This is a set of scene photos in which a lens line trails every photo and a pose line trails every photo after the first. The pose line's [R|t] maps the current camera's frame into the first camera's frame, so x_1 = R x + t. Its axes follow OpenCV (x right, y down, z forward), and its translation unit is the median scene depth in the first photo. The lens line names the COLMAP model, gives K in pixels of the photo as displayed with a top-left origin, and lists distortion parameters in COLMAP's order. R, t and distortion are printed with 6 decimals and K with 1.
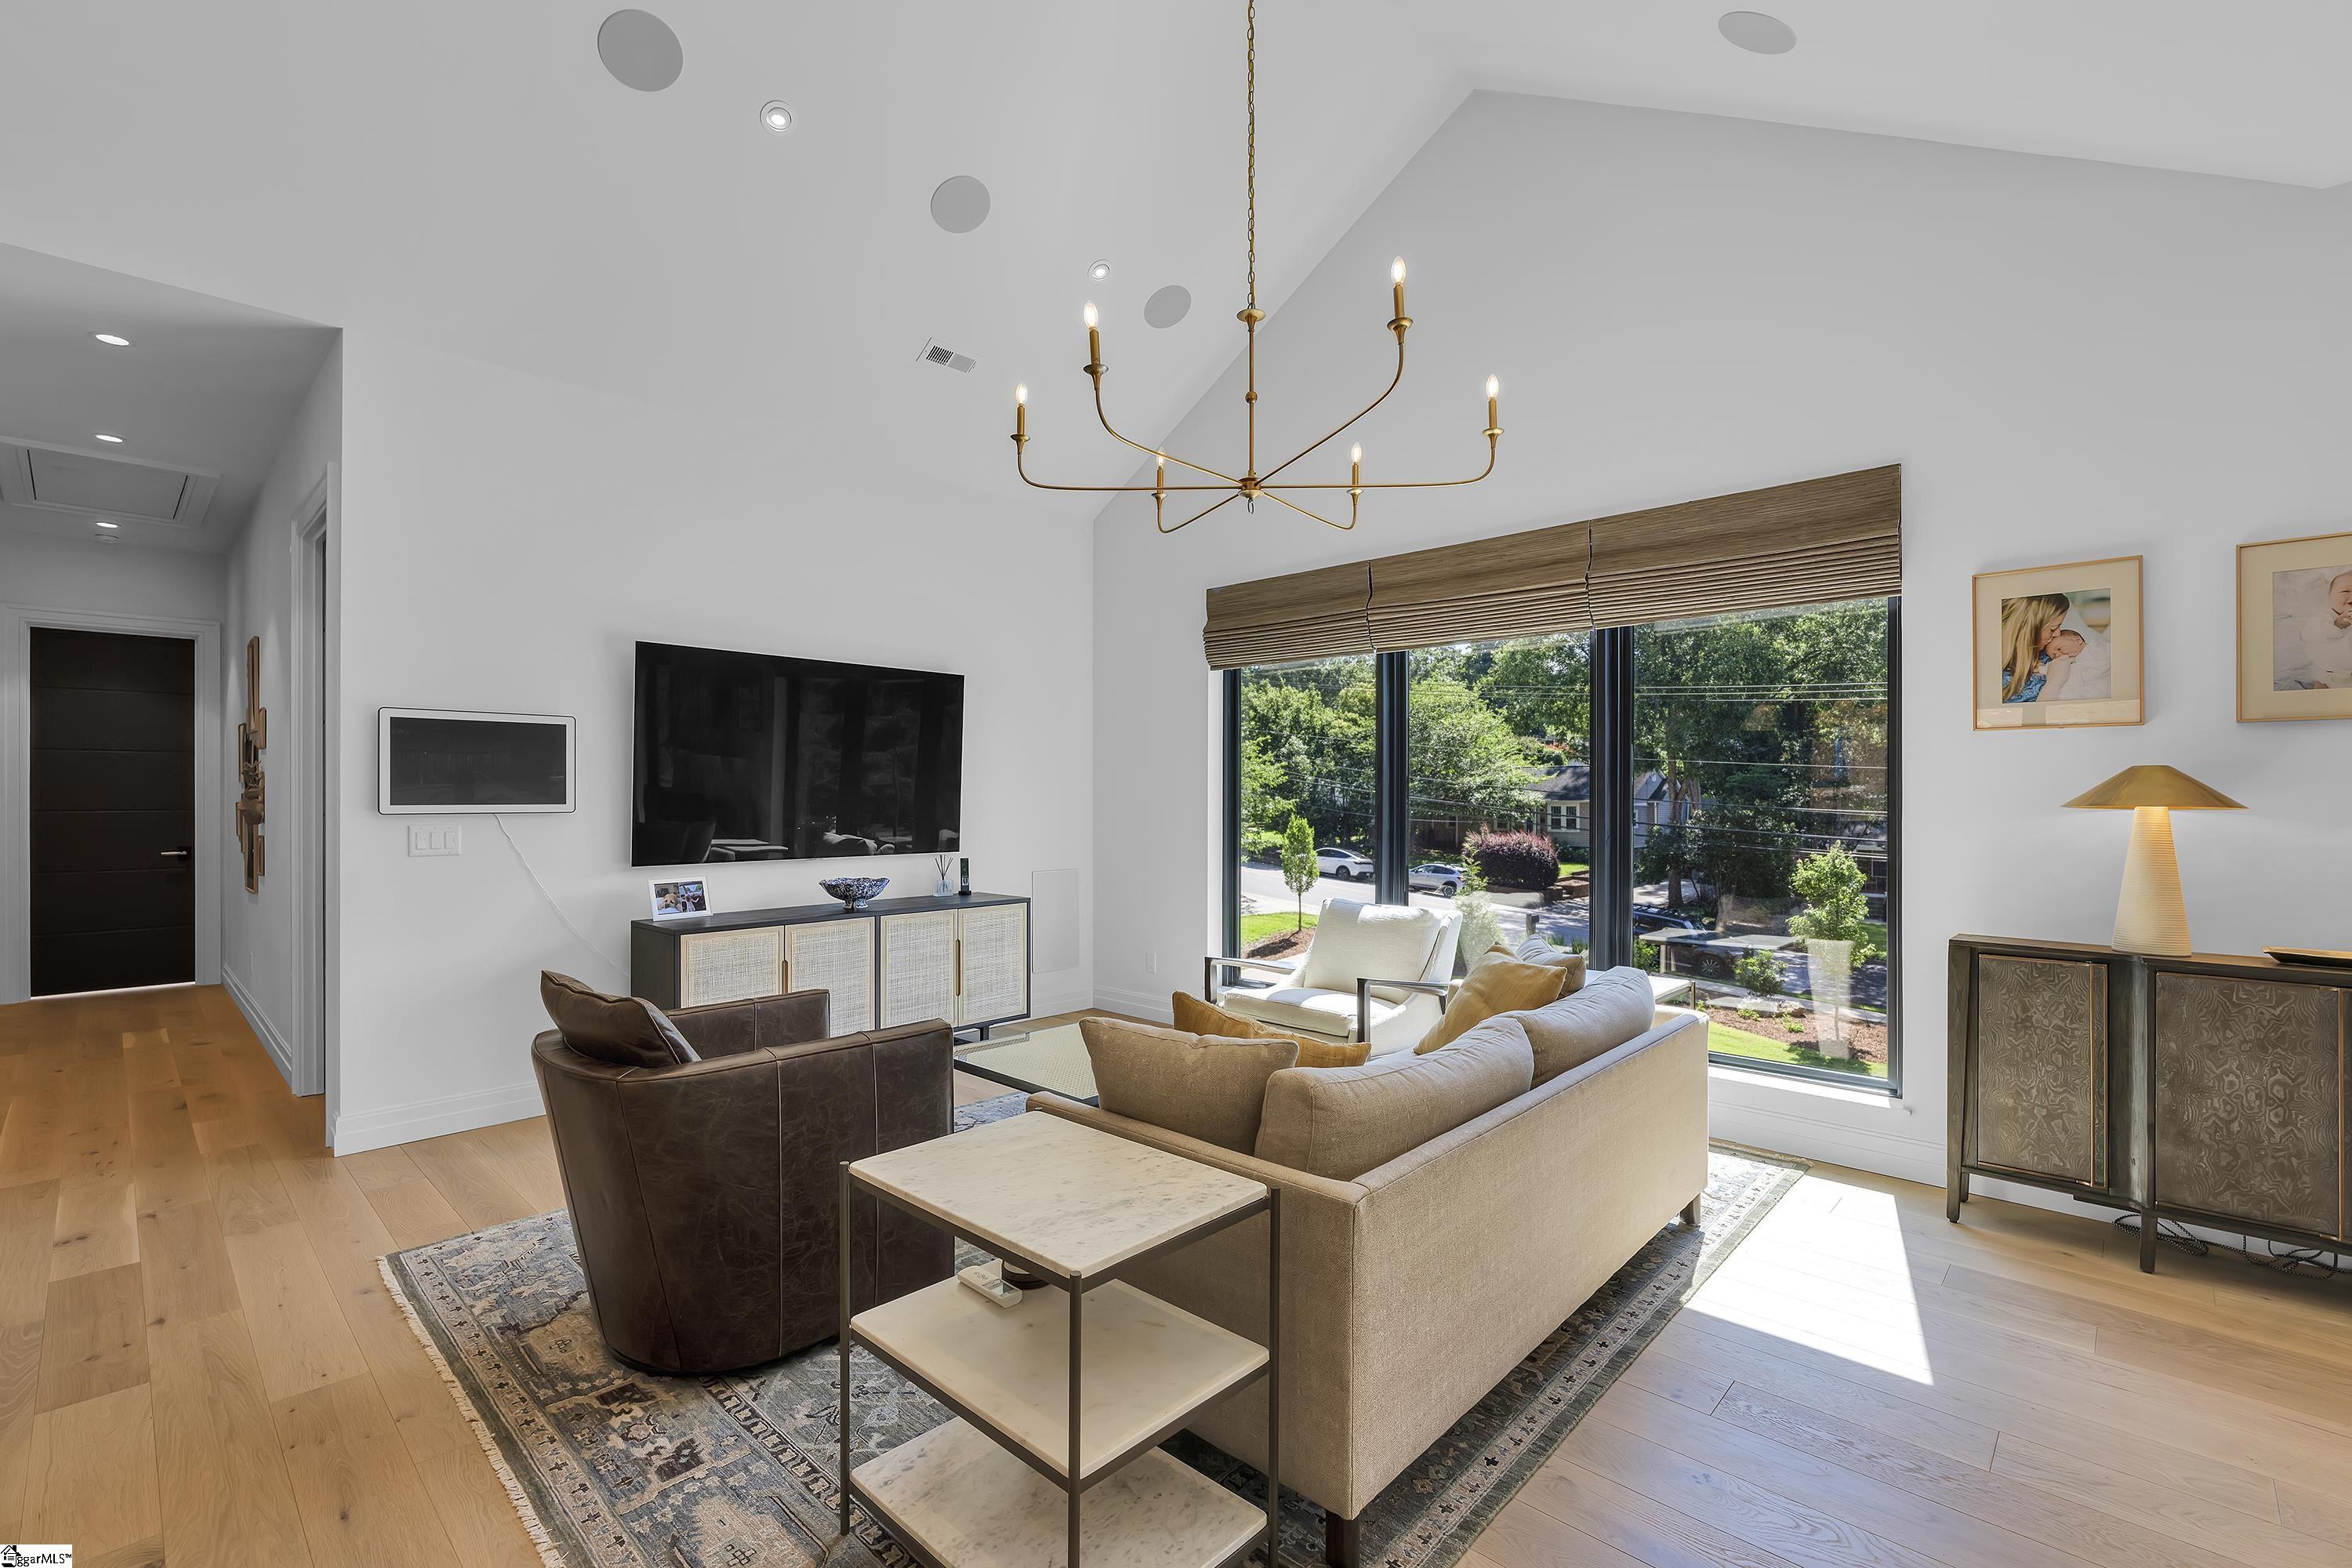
lens RADIAL K [[1032.1, 0, 1188.2], [0, 1032.1, 791.4], [0, 0, 1]] dist [-0.004787, 0.001108]
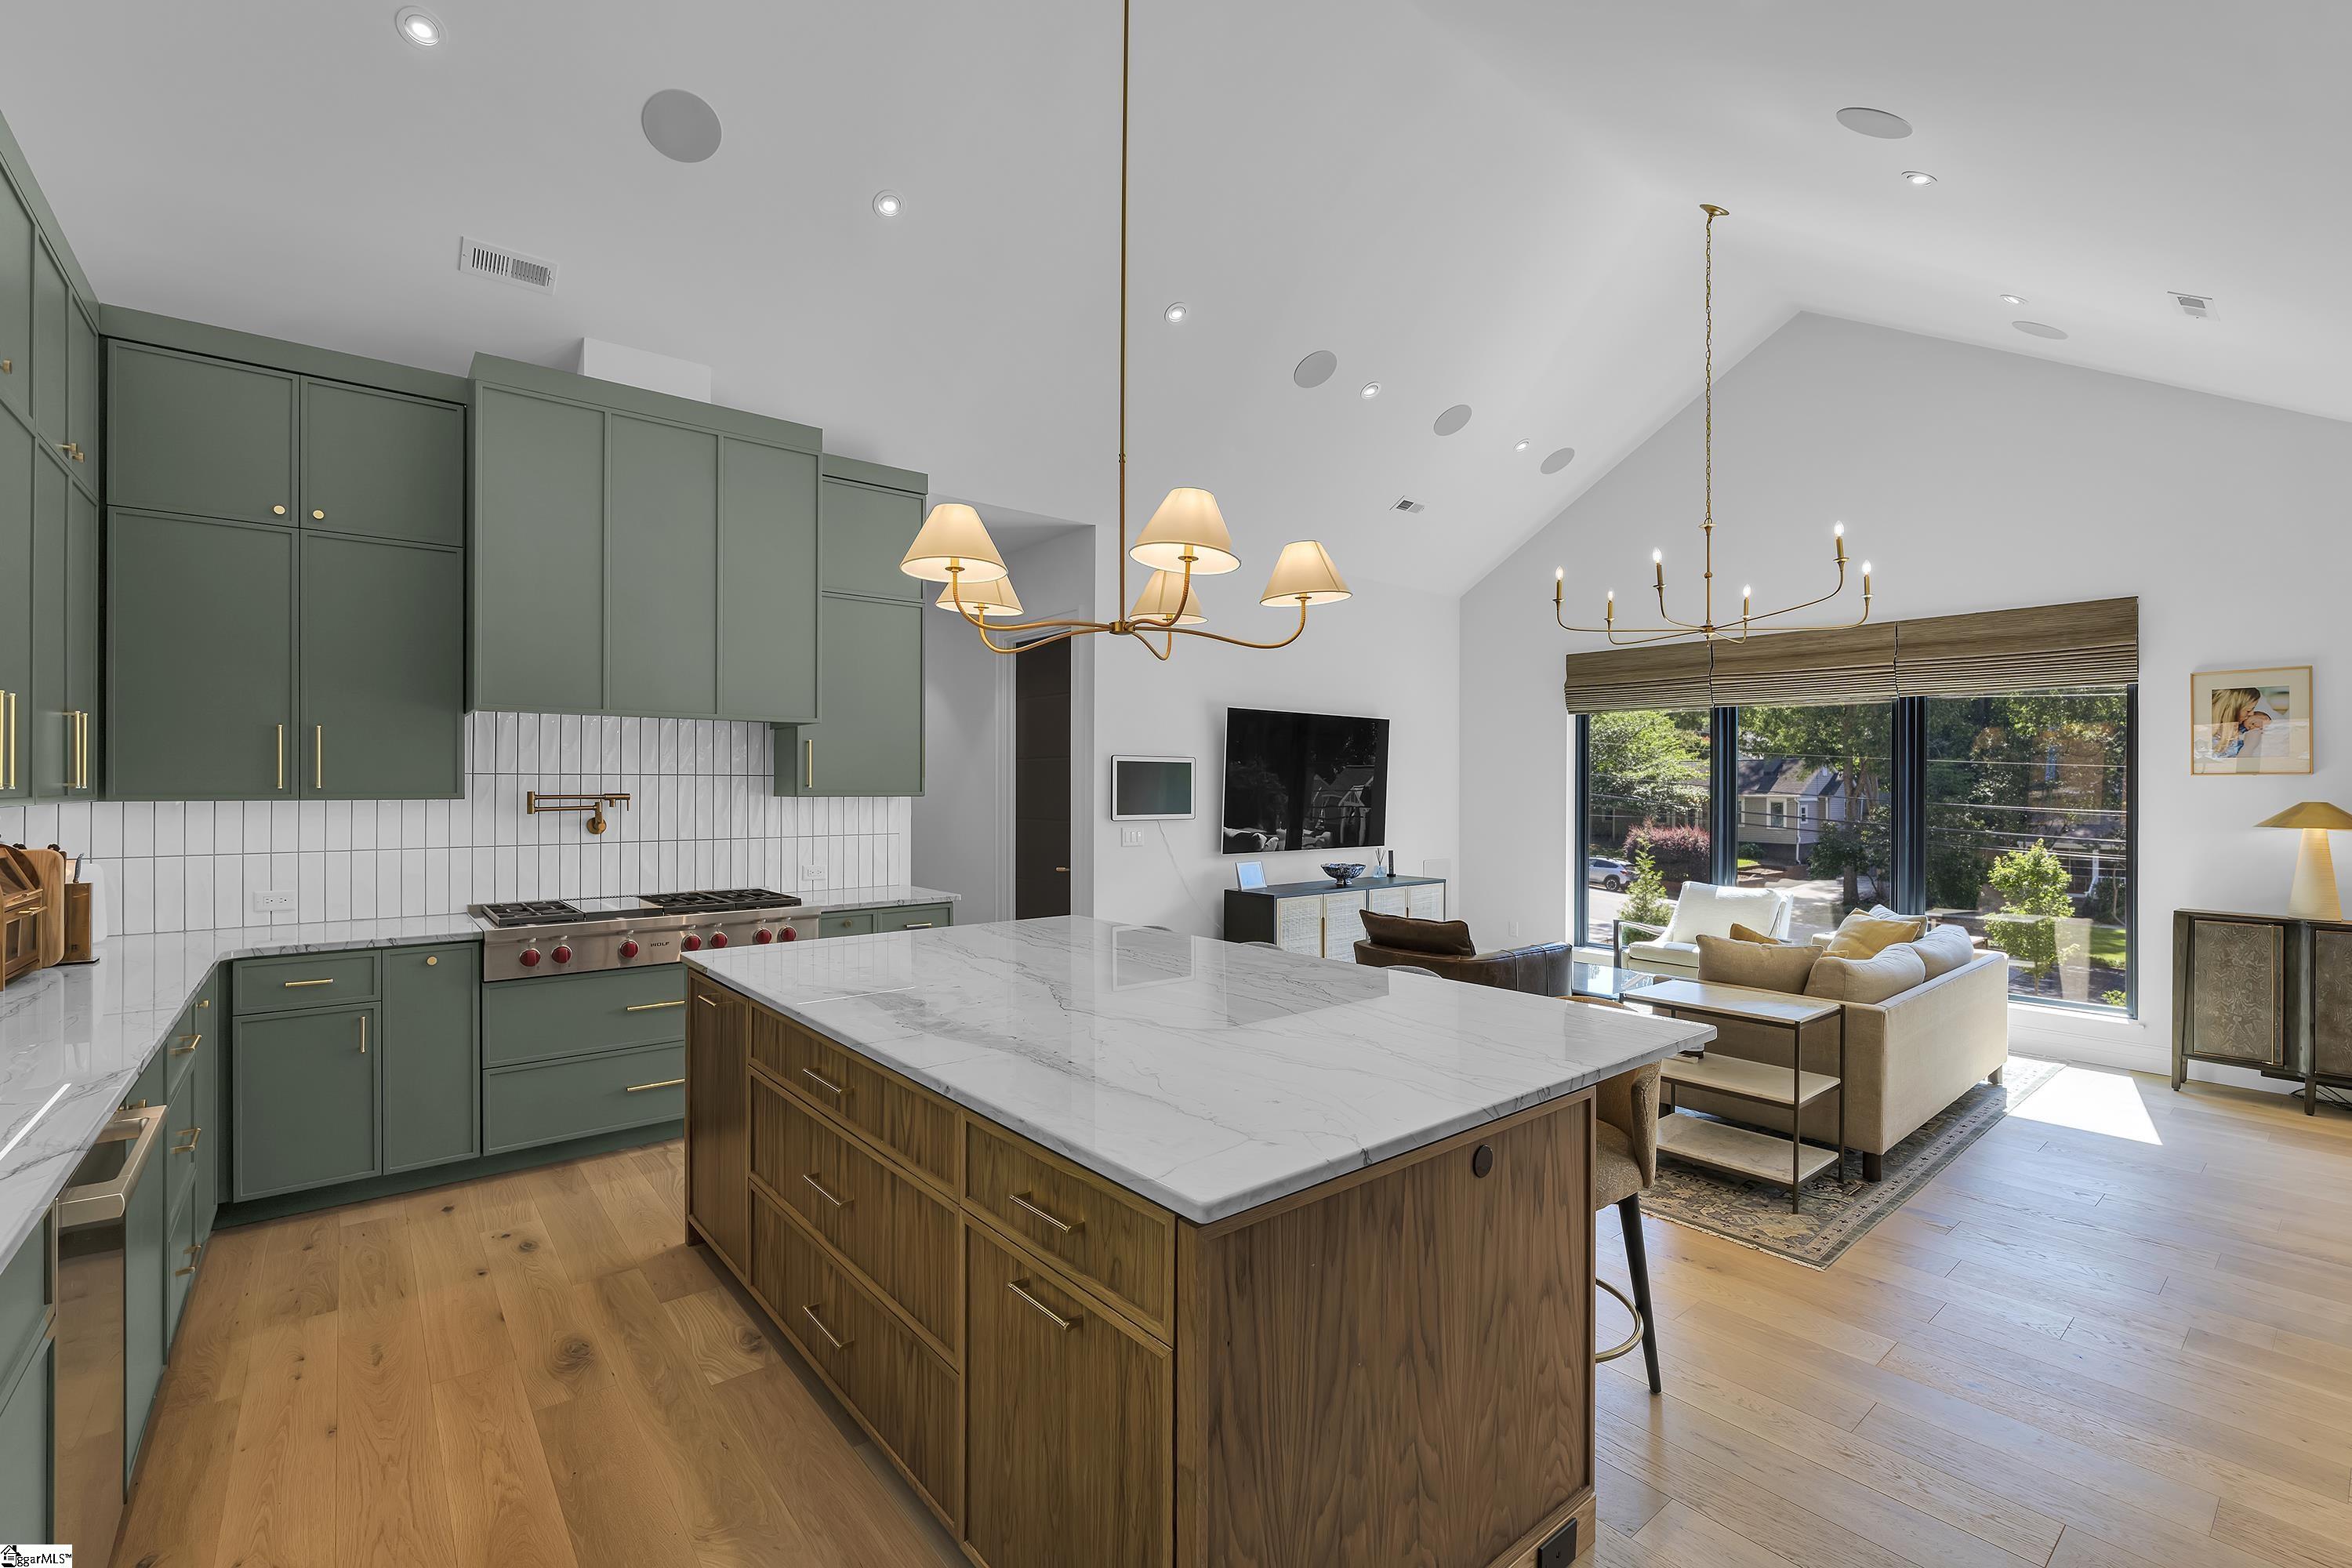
lens RADIAL K [[1032.1, 0, 1185.5], [0, 1032.1, 781.4], [0, 0, 1]] dist [-0.004787, 0.001108]
pose [[0.992791, 0.002346, -0.119836, -0.541773], [-0.002360, 0.999997, 0.000029, -0.047159], [0.119836, 0.000254, 0.992794, -0.701798]]
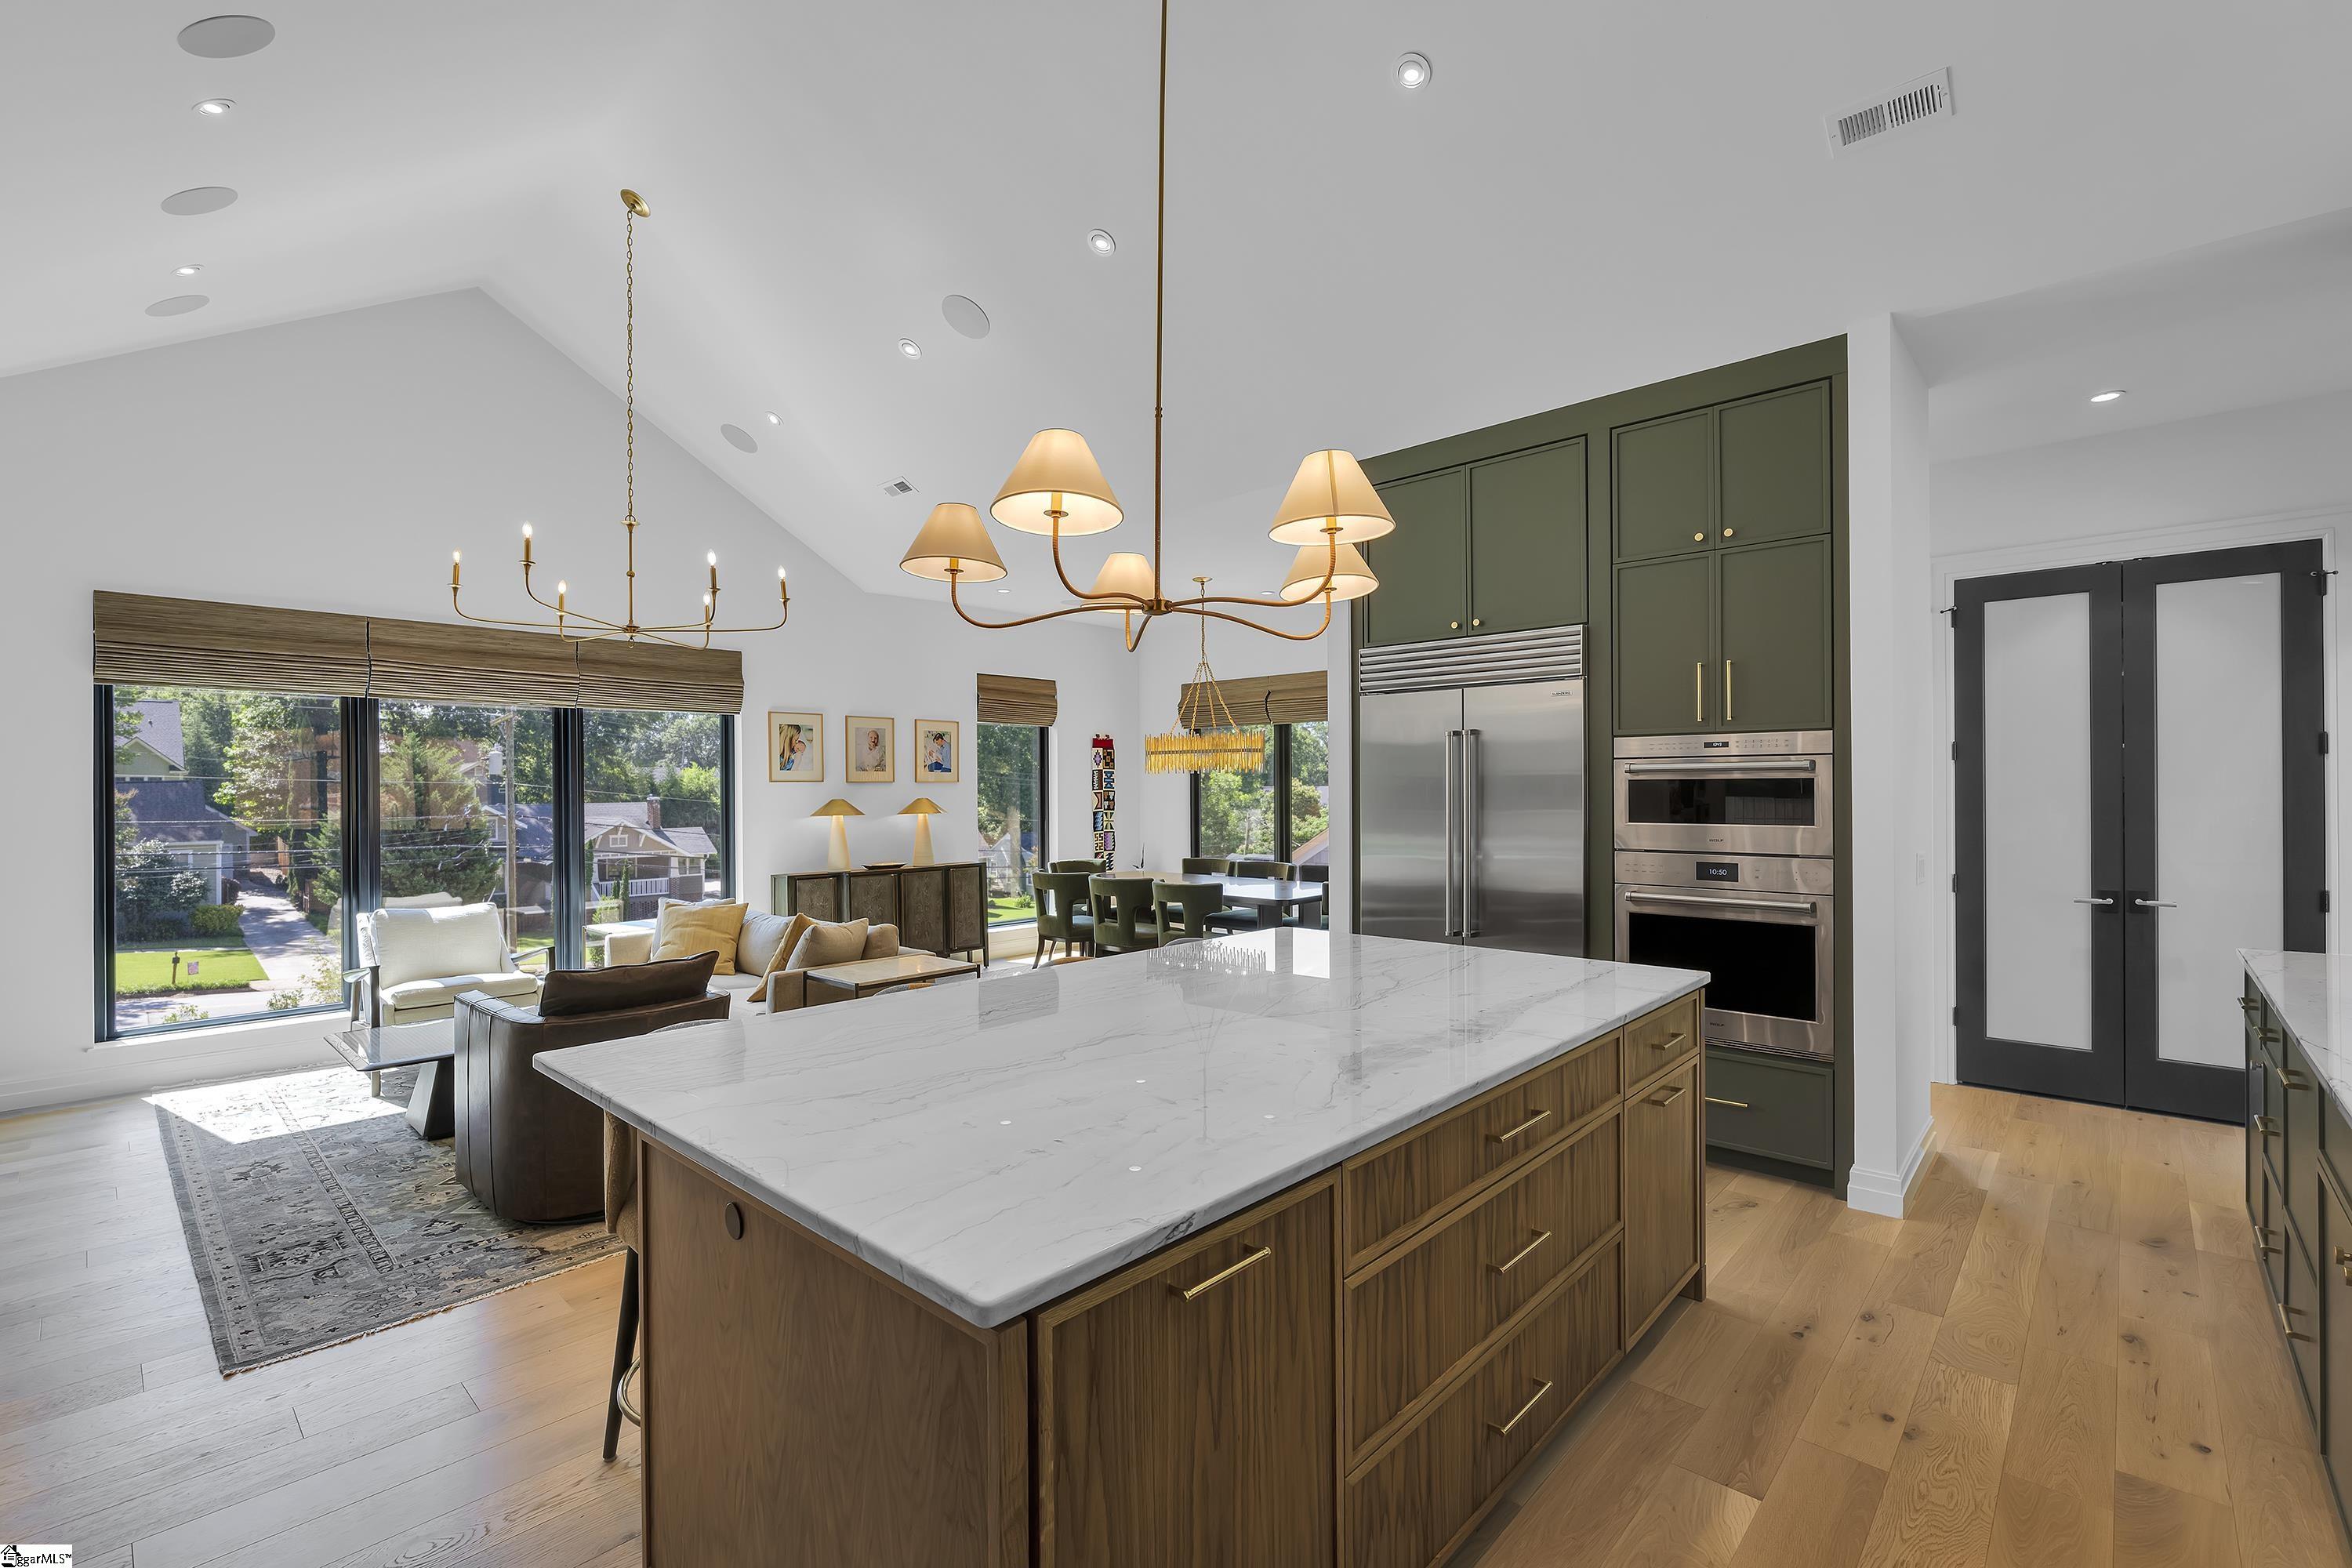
lens RADIAL K [[1032.1, 0, 1167.0], [0, 1032.1, 792.3], [0, 0, 1]] dist [-0.004787, 0.001108]
pose [[-0.002716, -0.004398, 0.999987, -1.461881], [0.003252, 0.999985, 0.004407, -0.044929], [-0.999991, 0.003264, -0.002702, 0.162565]]
